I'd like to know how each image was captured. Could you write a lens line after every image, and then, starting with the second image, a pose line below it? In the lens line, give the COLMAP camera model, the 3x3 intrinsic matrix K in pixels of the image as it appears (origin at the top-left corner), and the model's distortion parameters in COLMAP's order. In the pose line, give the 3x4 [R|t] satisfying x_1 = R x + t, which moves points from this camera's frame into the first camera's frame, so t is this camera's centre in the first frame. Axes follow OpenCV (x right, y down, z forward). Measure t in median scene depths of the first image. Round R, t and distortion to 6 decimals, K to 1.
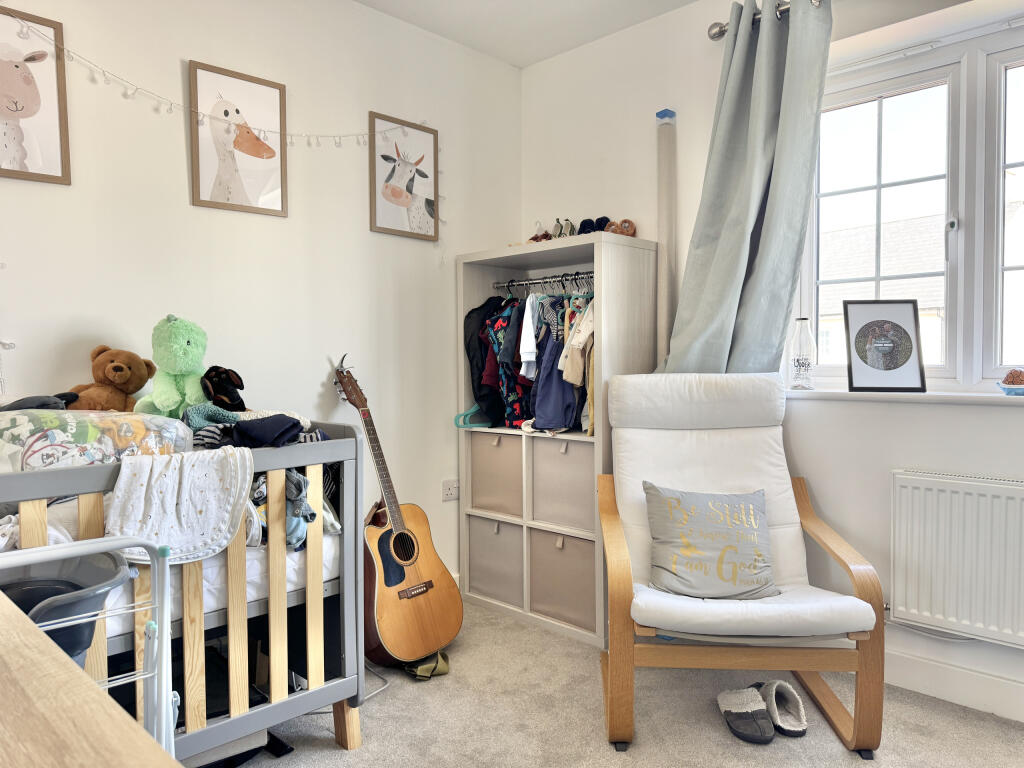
lens RADIAL K [[727.8, 0, 516.1], [0, 727.8, 389.7], [0, 0, 1]] dist [0.080136, -0.095079]
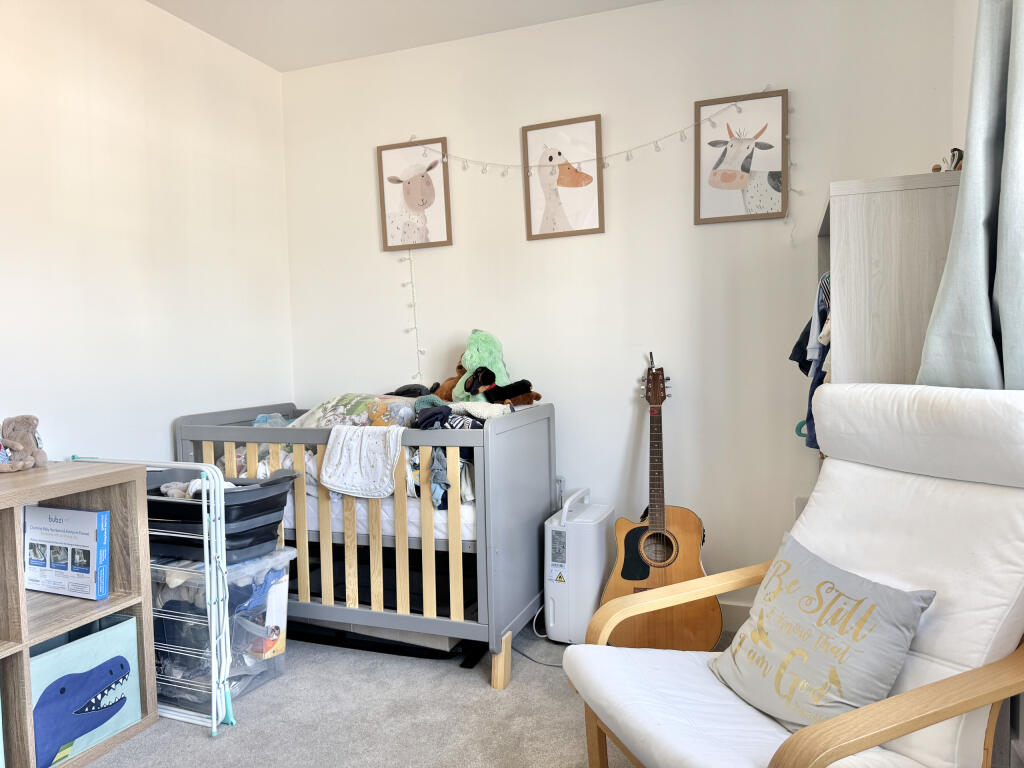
lens RADIAL K [[727.8, 0, 510.0], [0, 727.8, 386.9], [0, 0, 1]] dist [0.080136, -0.095079]
pose [[0.394853, 0.043967, -0.917692, 0.693983], [-0.016243, 0.999032, 0.040875, -0.041887], [0.918601, -0.001234, 0.395185, 0.438051]]
